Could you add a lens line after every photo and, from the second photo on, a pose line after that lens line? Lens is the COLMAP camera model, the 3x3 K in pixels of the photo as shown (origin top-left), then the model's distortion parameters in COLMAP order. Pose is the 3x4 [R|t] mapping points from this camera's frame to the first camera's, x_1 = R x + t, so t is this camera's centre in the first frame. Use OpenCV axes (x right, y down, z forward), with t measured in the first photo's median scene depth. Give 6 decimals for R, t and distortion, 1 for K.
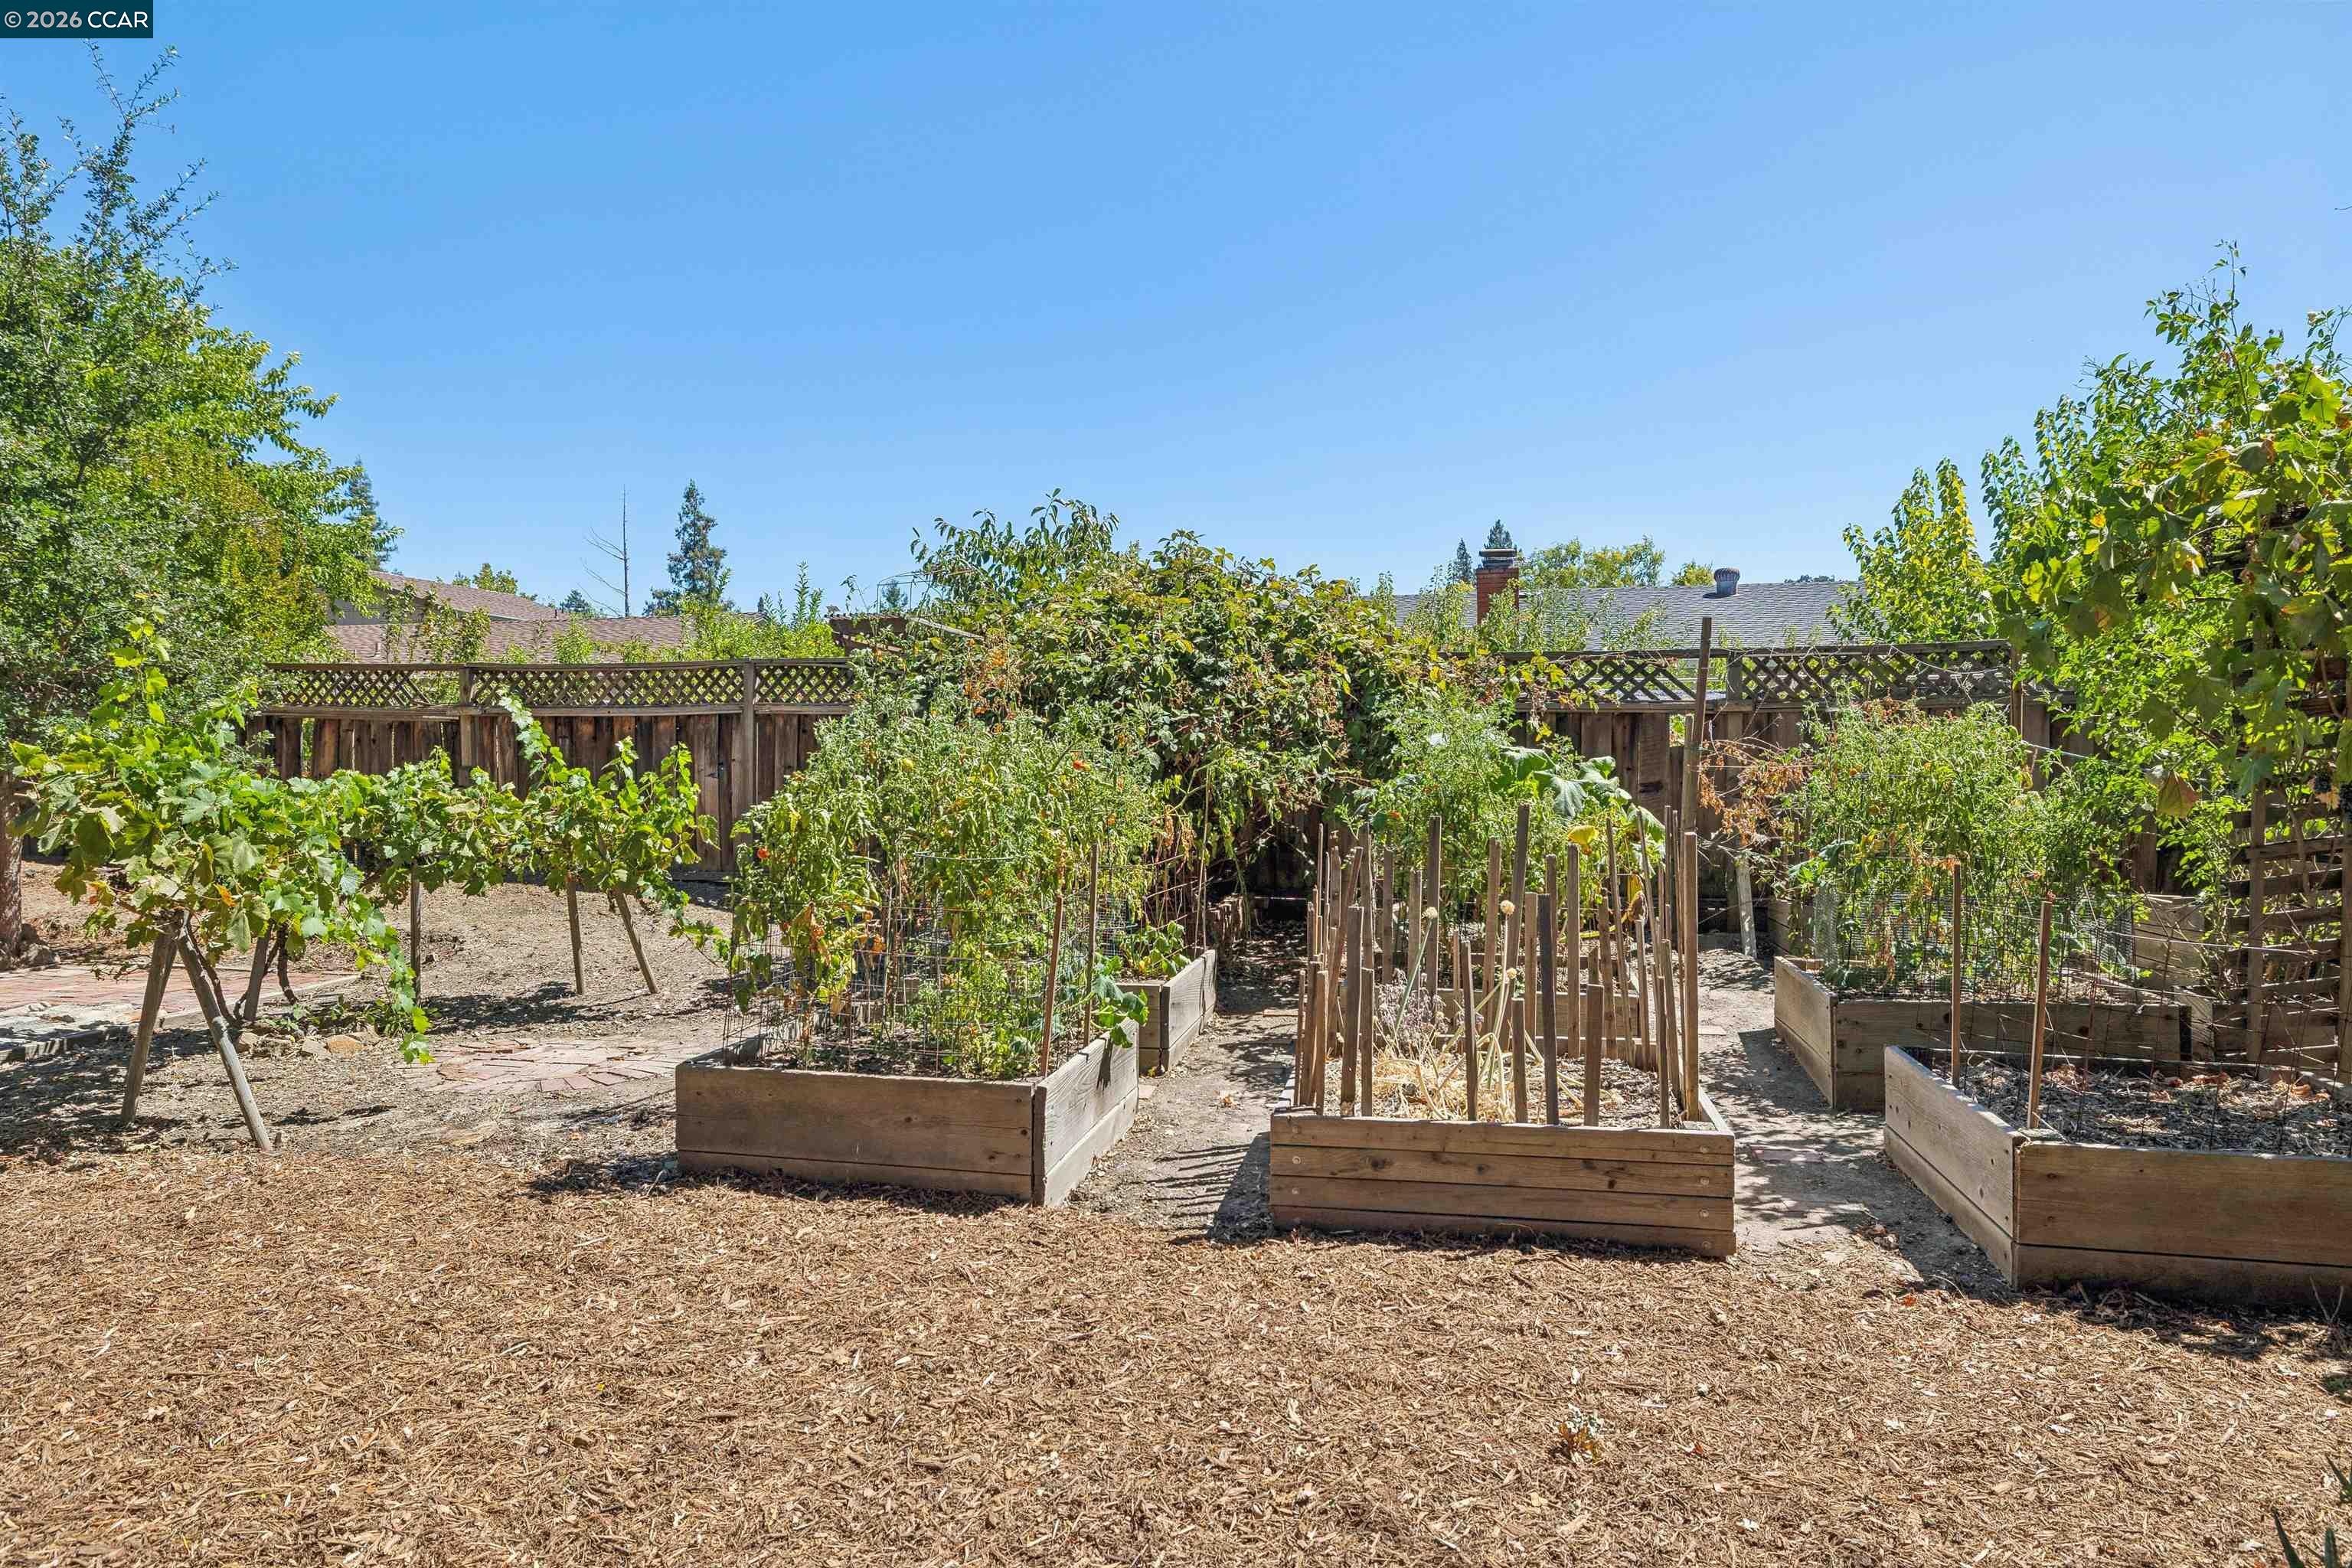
lens RADIAL K [[1435.1, 0, 1171.0], [0, 1435.1, 815.0], [0, 0, 1]] dist [0.019632, -0.000245]
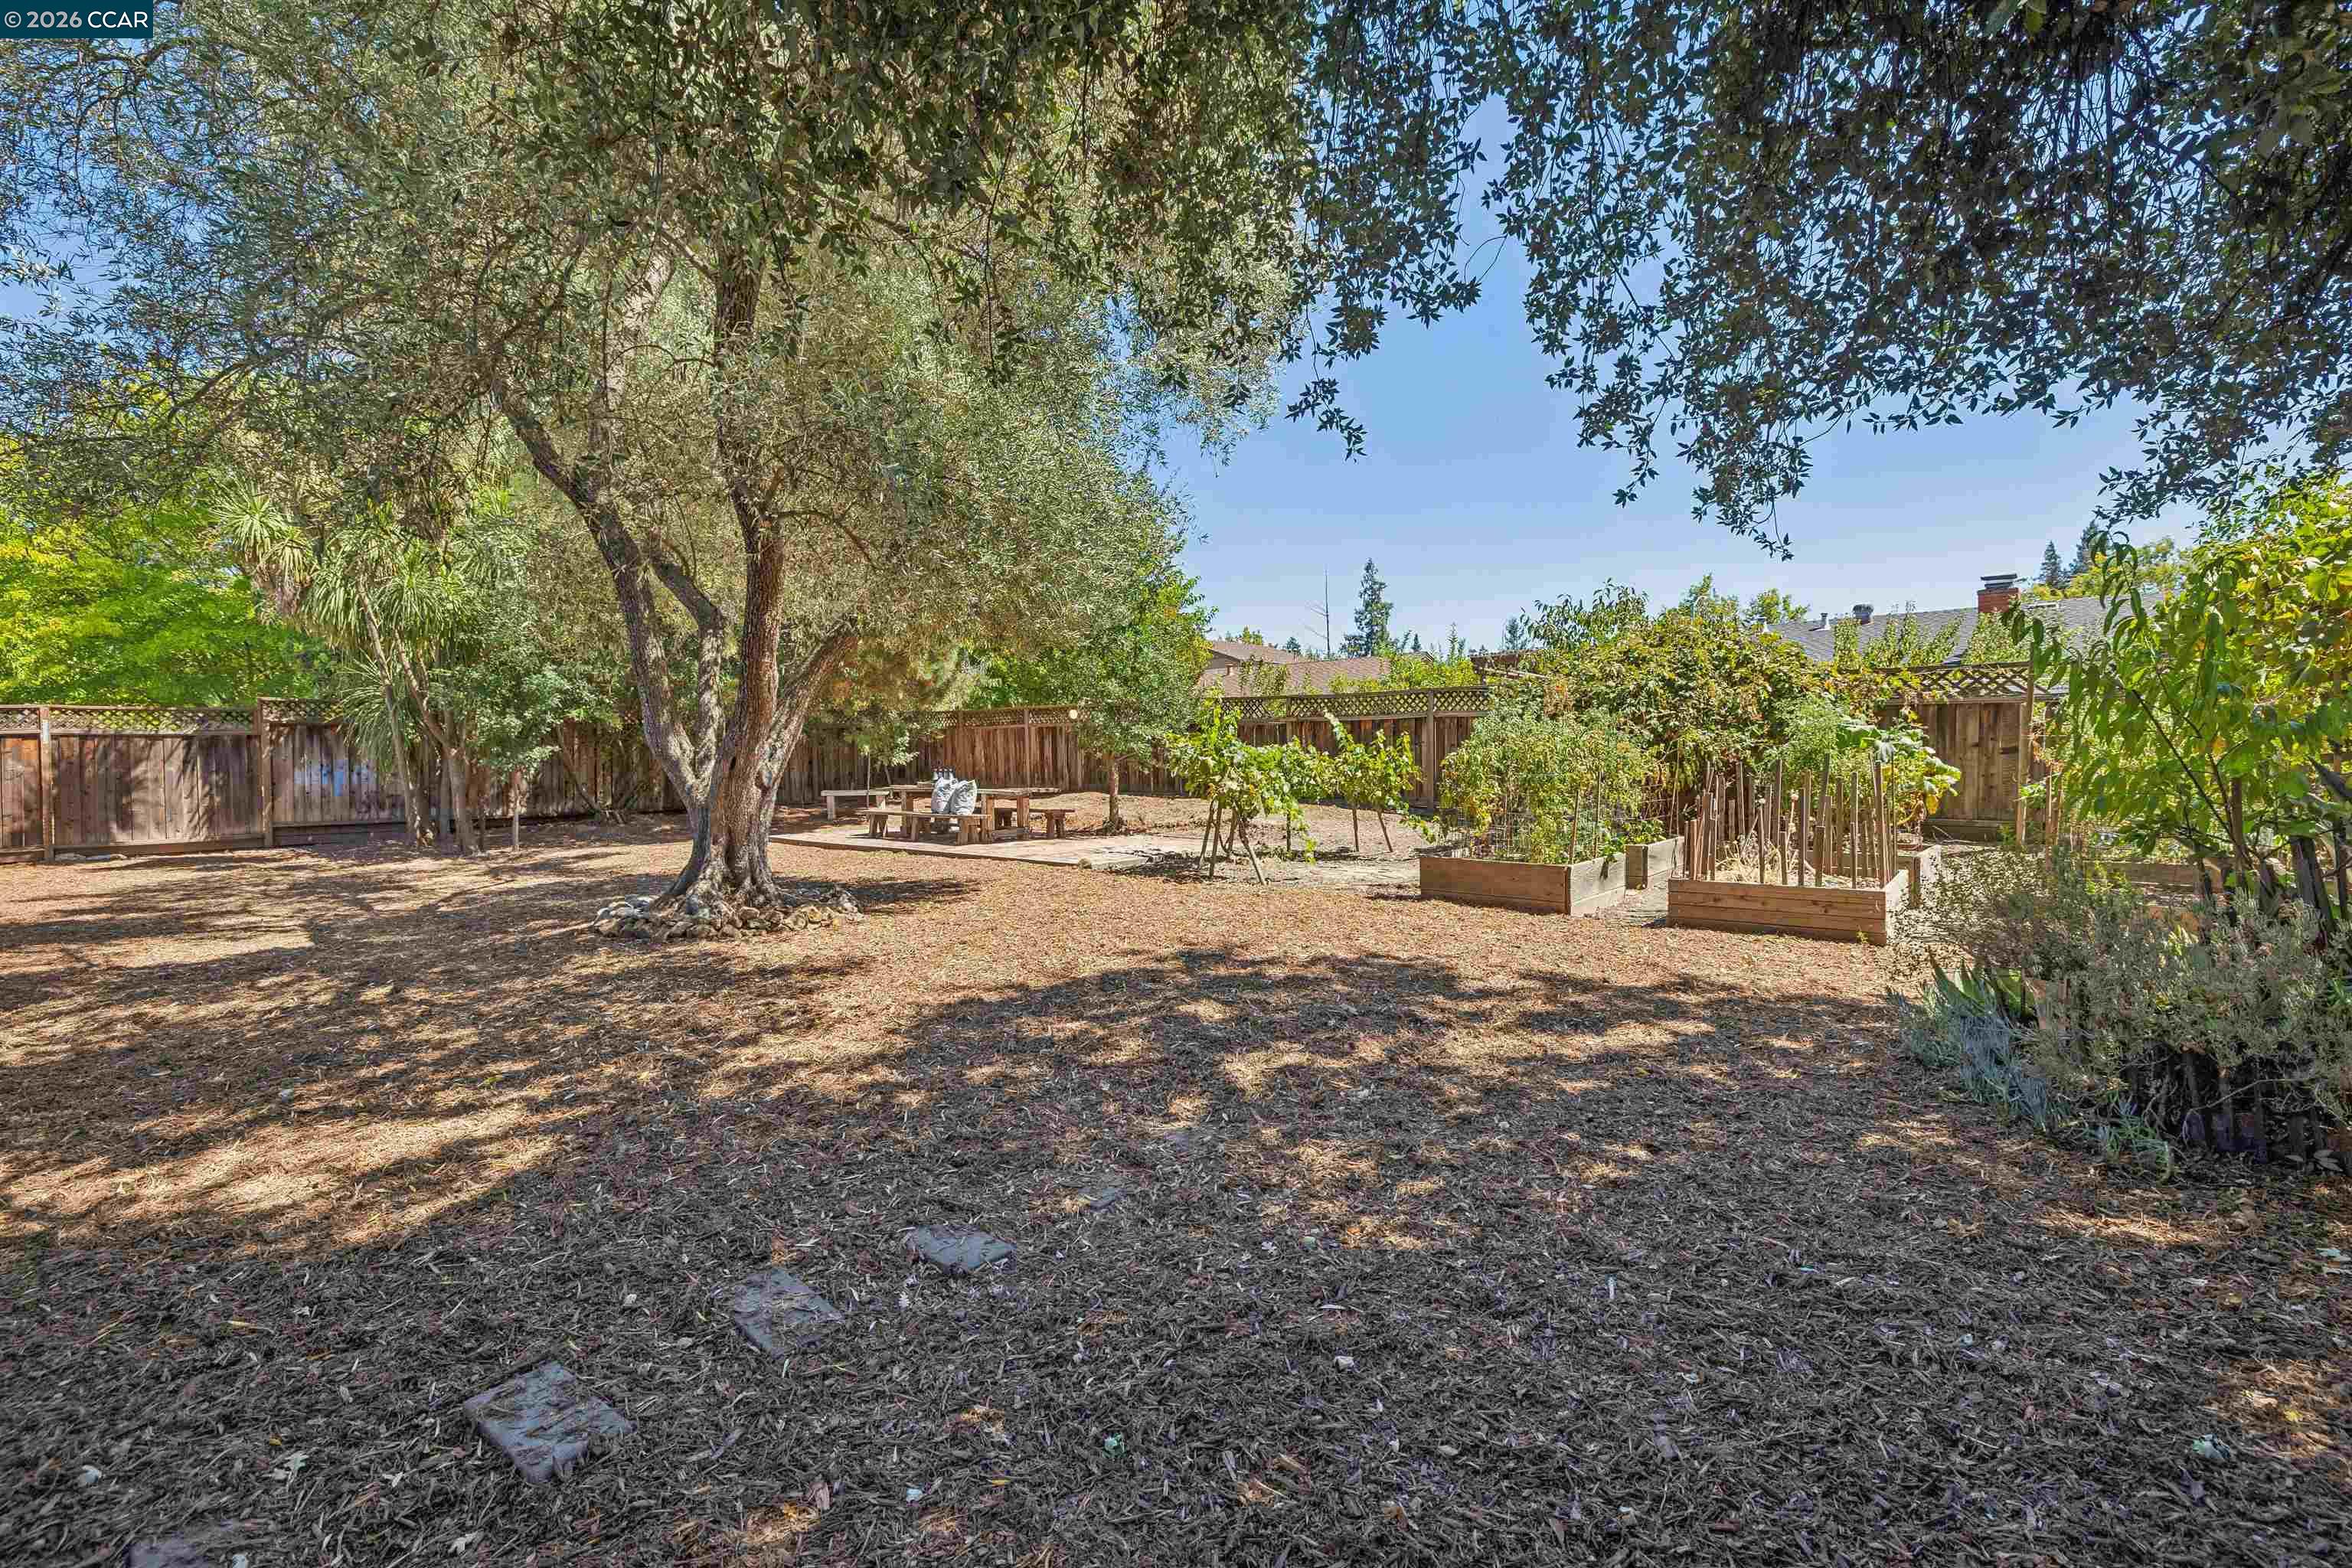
lens RADIAL K [[1069.8, 0, 1168.9], [0, 1069.8, 735.7], [0, 0, 1]] dist [-0.003156, -0.000200]
pose [[0.875883, -0.015713, -0.482268, 0.111642], [-0.009480, 0.998716, -0.049758, 0.036757], [0.482431, 0.048154, 0.874609, -0.535166]]
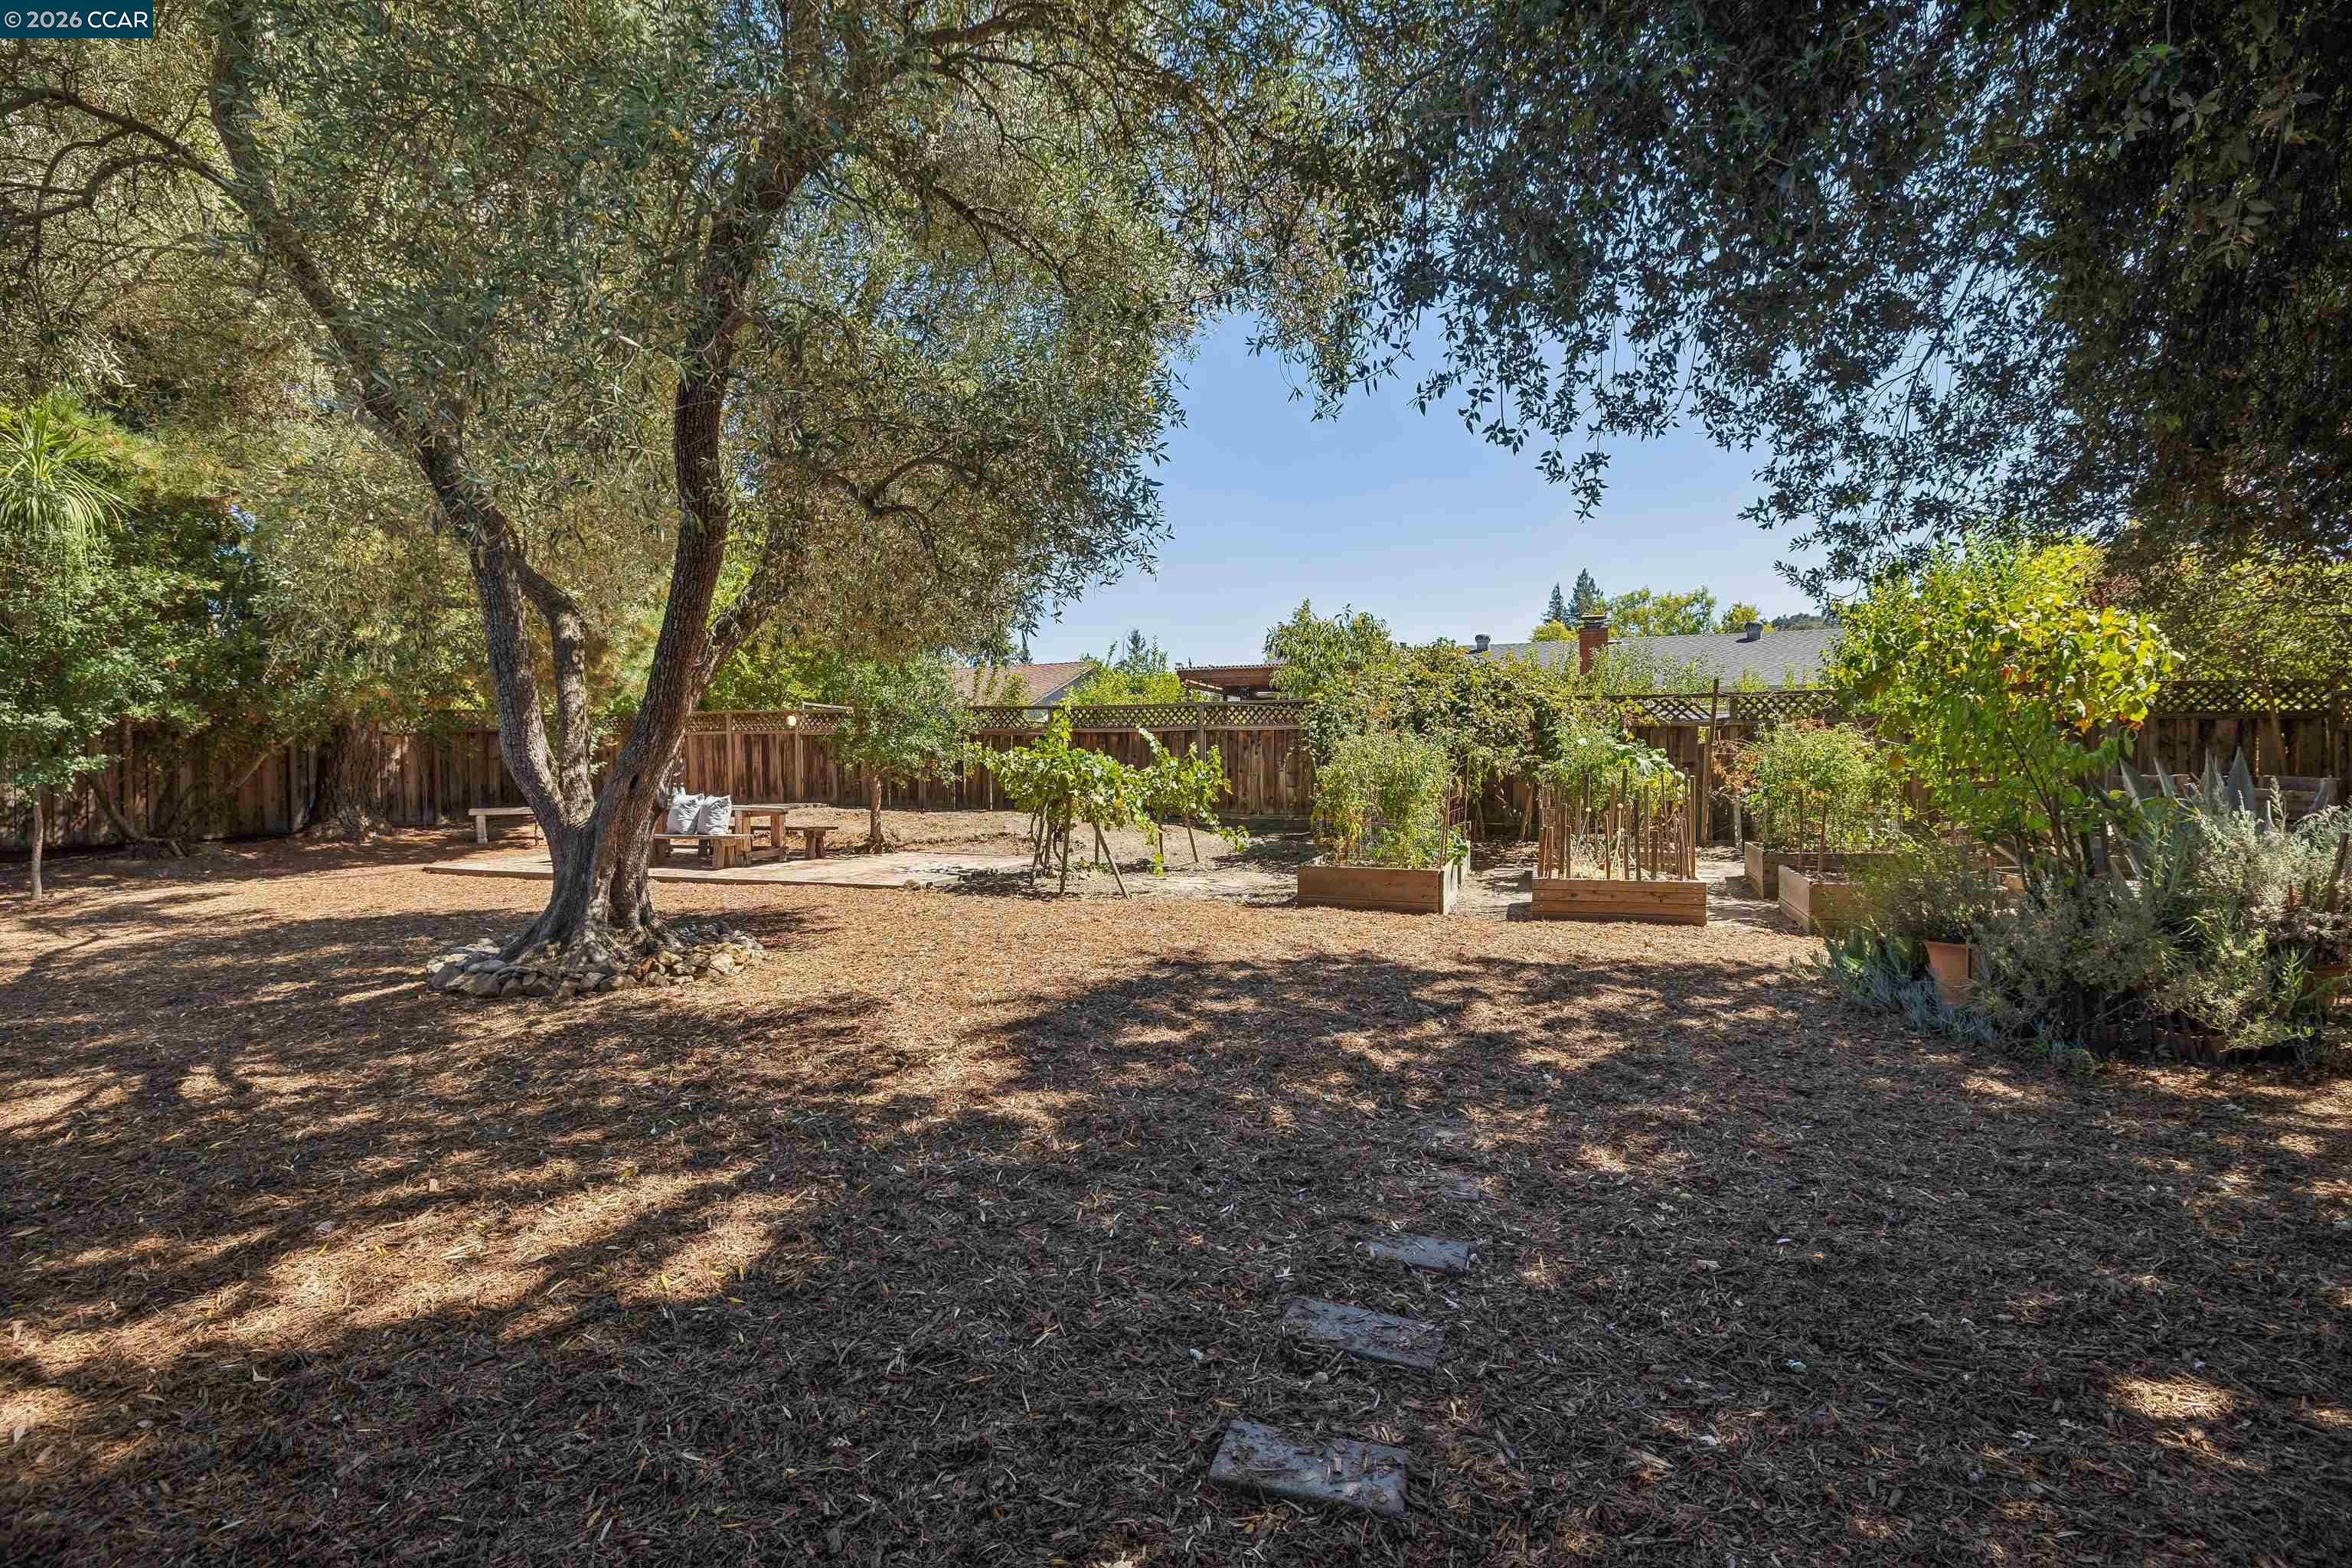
lens RADIAL K [[1101.6, 0, 1177.6], [0, 1101.6, 788.8], [0, 0, 1]] dist [-0.004453, 0.000100]
pose [[0.991567, -0.001709, -0.129581, -0.182925], [0.000554, 0.999960, -0.008949, 0.030296], [0.129591, 0.008802, 0.991528, -0.654729]]
